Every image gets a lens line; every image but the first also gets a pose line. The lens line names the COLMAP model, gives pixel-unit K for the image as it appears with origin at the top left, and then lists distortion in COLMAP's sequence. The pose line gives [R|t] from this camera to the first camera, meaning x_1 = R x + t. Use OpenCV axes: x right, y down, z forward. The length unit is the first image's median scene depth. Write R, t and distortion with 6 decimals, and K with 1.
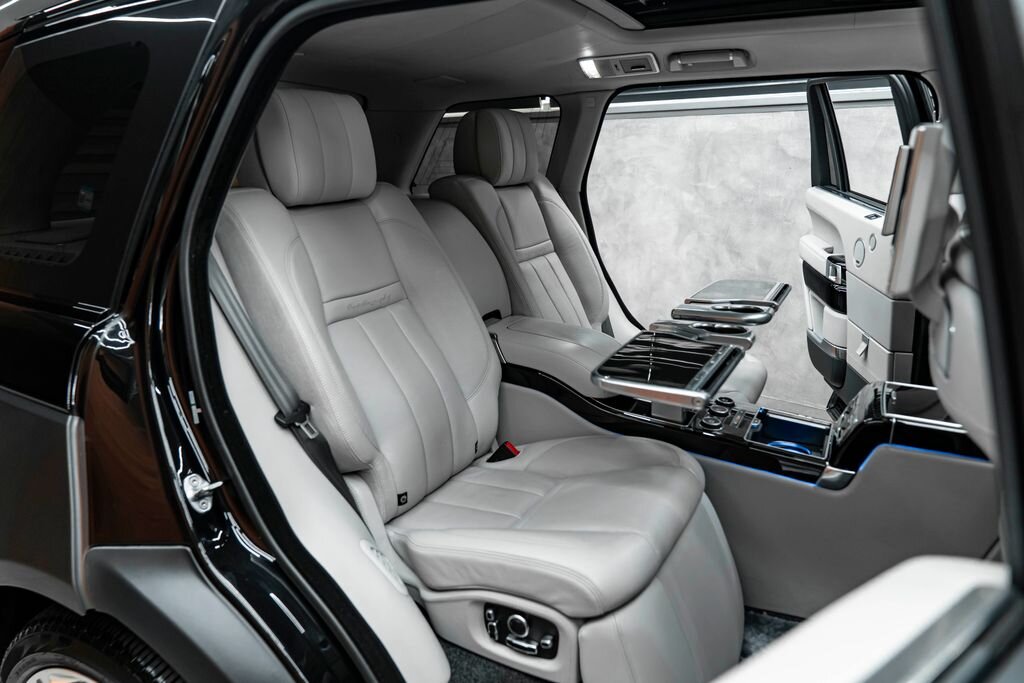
lens RADIAL K [[667.8, 0, 509.3], [0, 667.8, 341.3], [0, 0, 1]] dist [-0.008593, 0.000683]
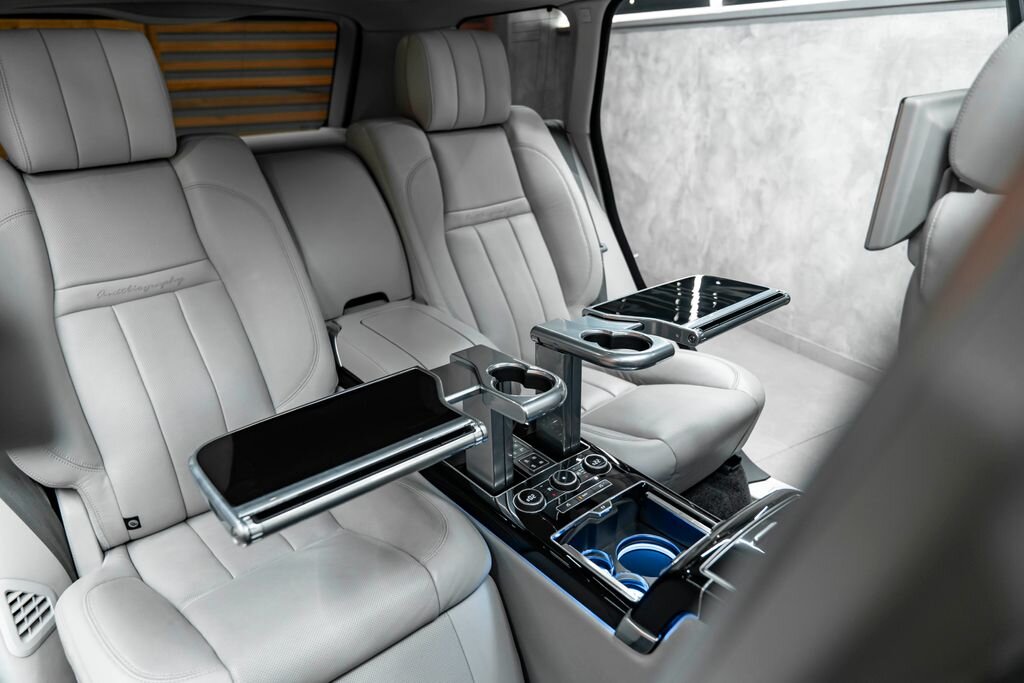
lens RADIAL K [[667.8, 0, 513.1], [0, 667.8, 340.9], [0, 0, 1]] dist [-0.008593, 0.000683]
pose [[0.938145, 0.125730, -0.322608, 0.305782], [-0.082561, 0.986095, 0.144223, -0.089935], [0.336255, -0.108667, 0.935481, 0.212552]]
